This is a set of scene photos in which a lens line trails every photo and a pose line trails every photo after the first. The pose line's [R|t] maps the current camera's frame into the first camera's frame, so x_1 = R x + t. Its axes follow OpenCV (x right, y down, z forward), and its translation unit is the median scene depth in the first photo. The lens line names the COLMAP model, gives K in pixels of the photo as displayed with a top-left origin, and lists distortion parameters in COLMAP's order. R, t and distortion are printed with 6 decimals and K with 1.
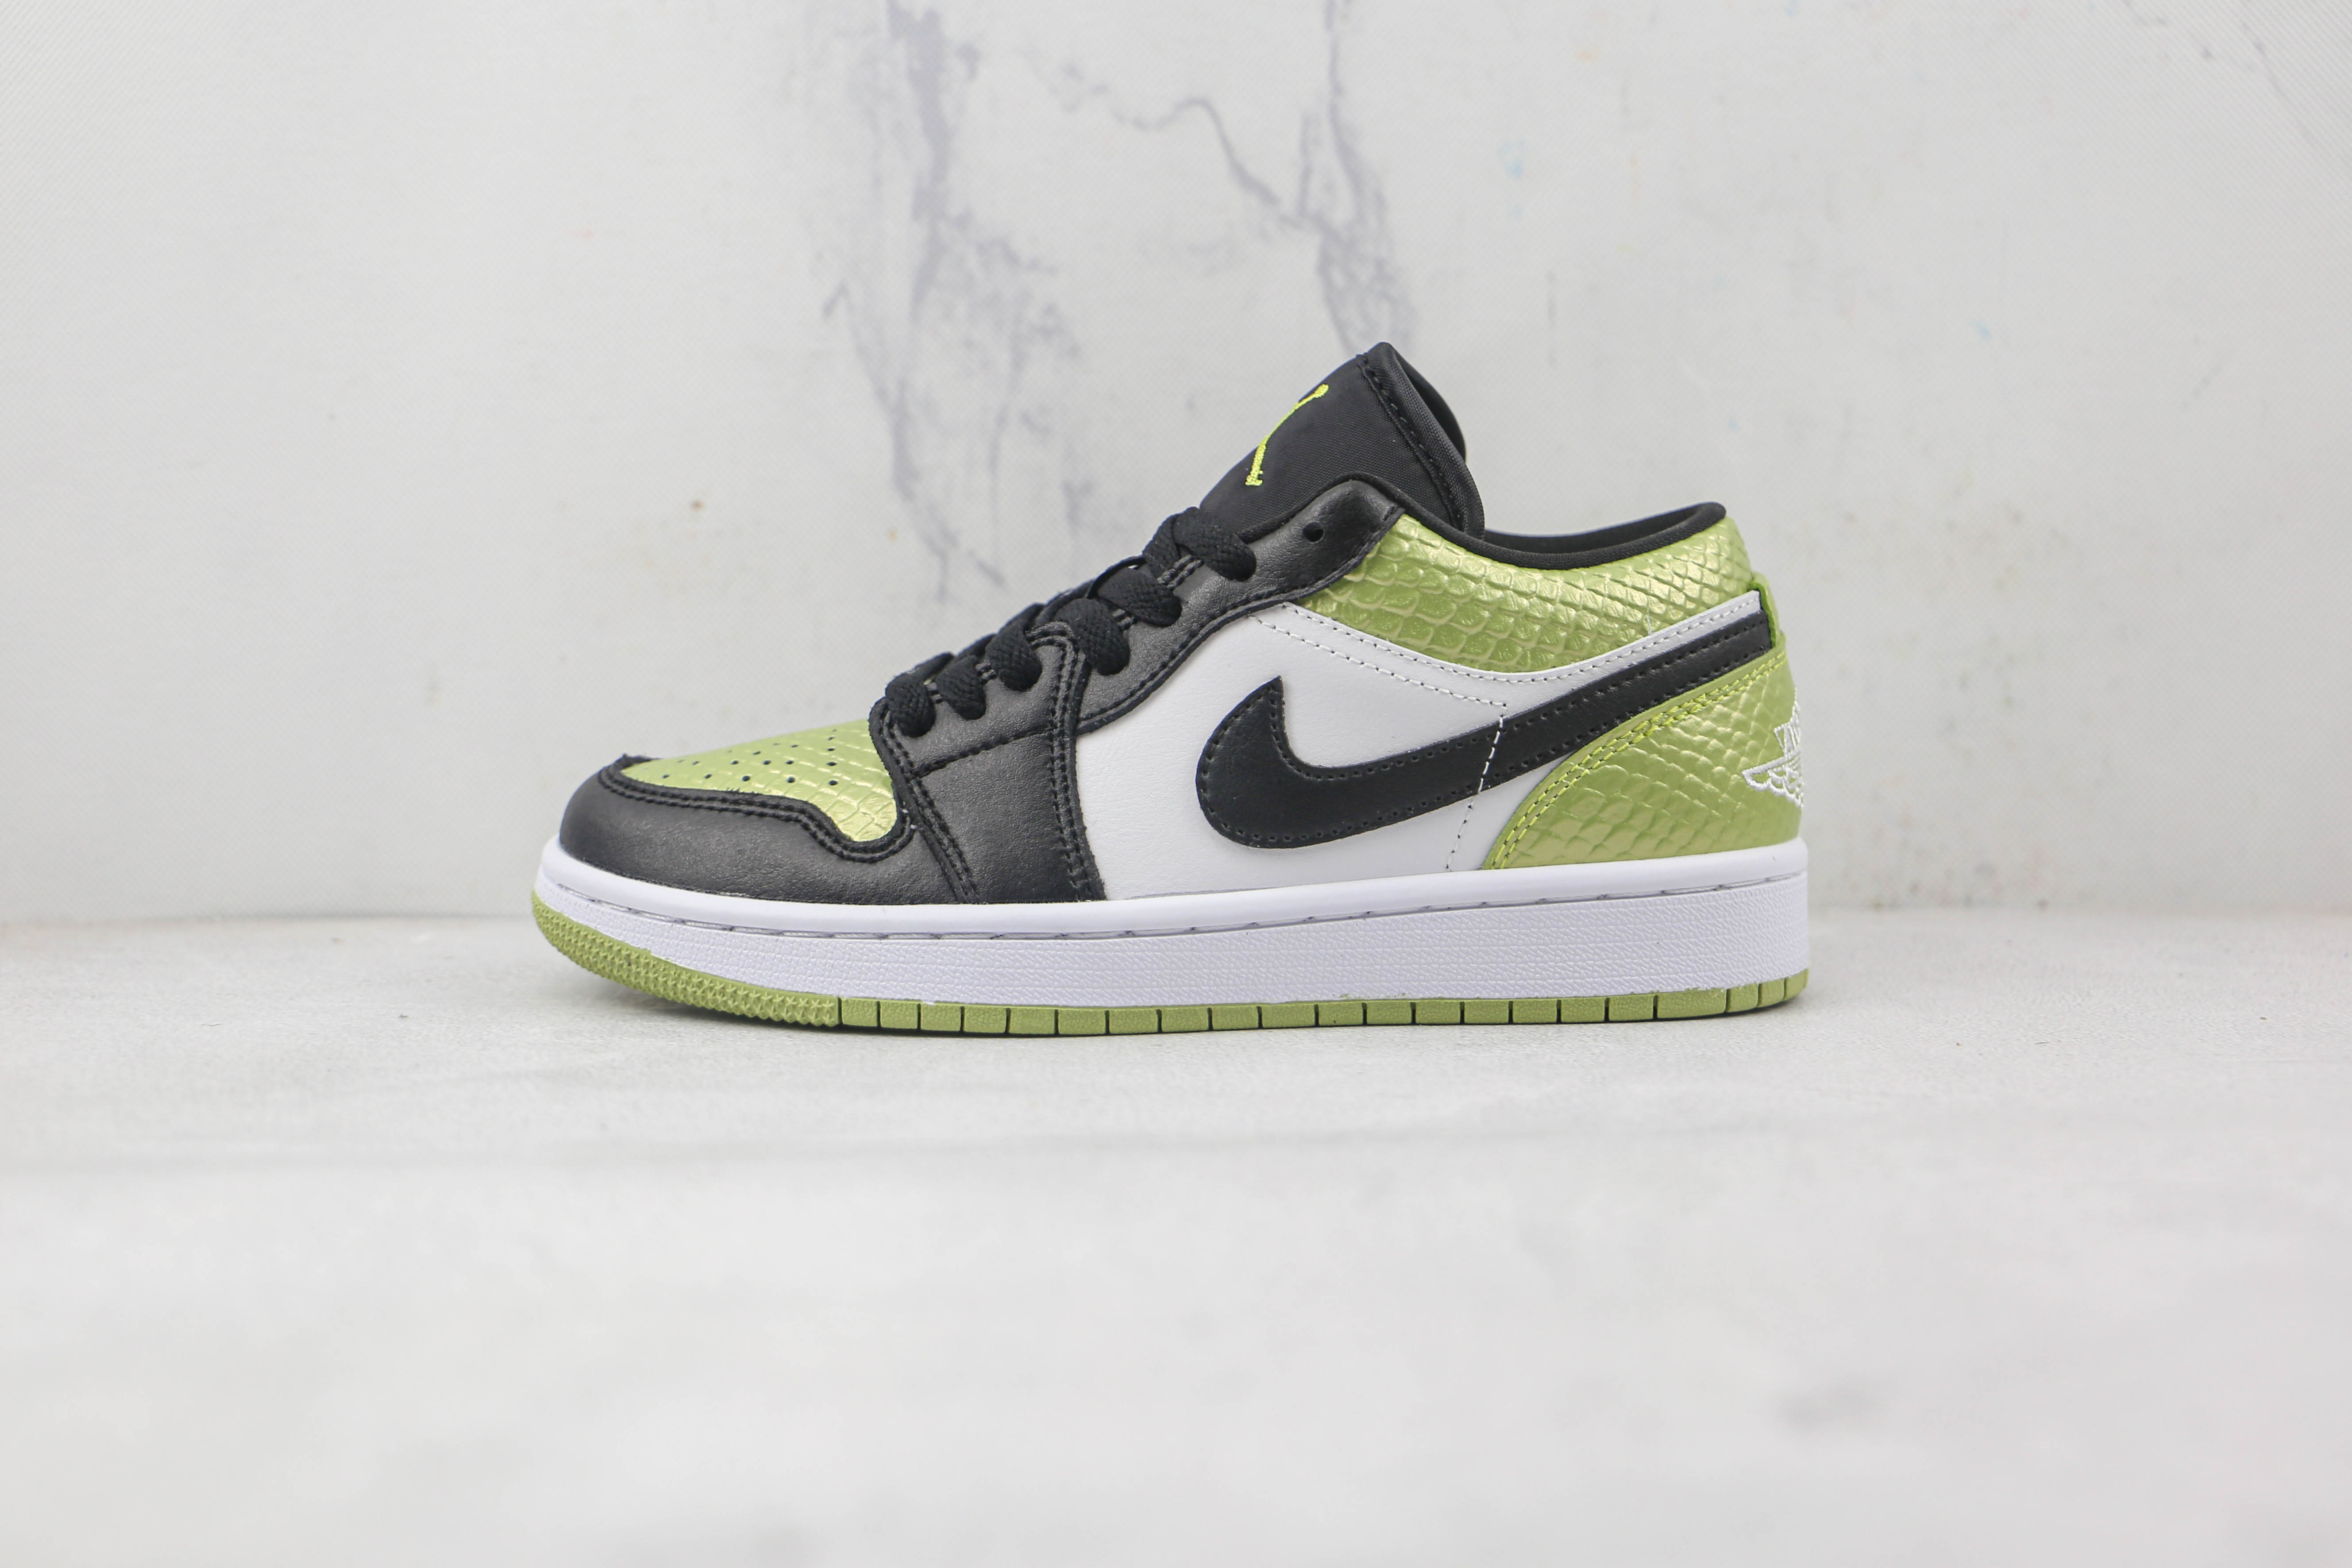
lens RADIAL K [[2803.5, 0, 1176.0], [0, 2803.5, 784.0], [0, 0, 1]] dist [0.000273, 0.023805]
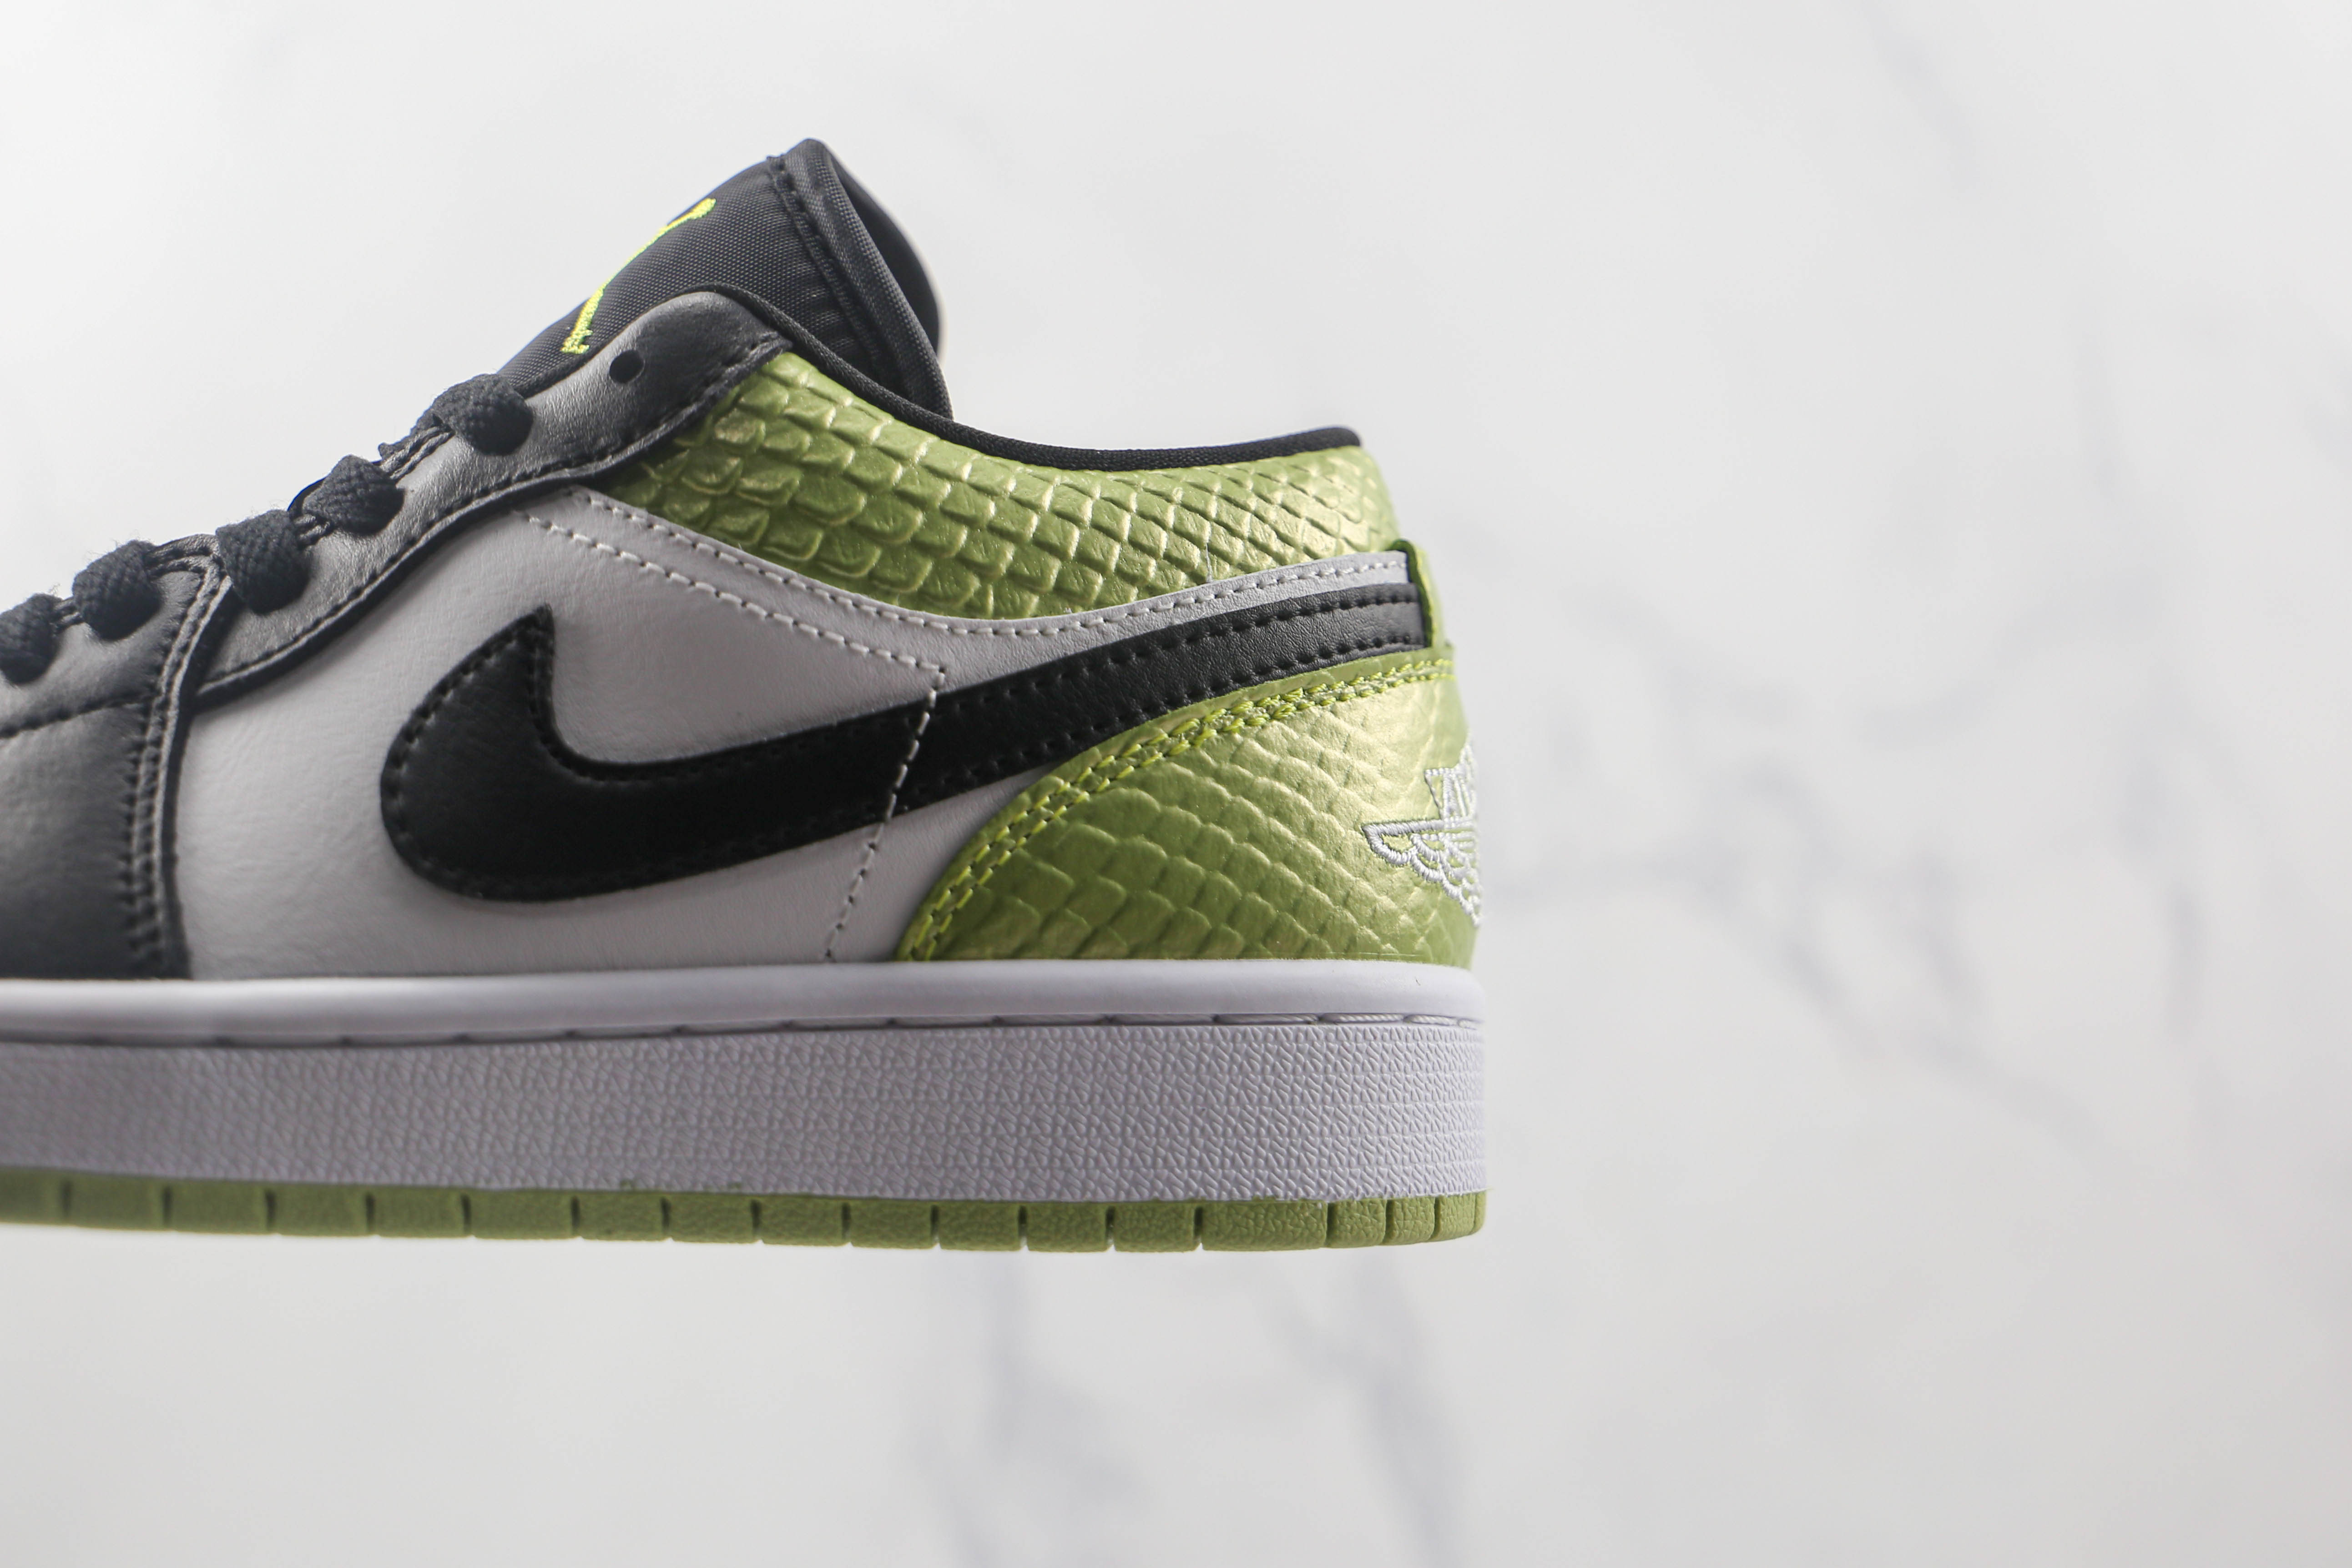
lens RADIAL K [[2803.5, 0, 1176.0], [0, 2803.5, 784.0], [0, 0, 1]] dist [0.000273, 0.023805]
pose [[0.997728, 0.043916, 0.051089, 0.135091], [-0.031815, 0.975587, -0.217297, 0.114788], [-0.059384, 0.215178, 0.974768, 0.445201]]
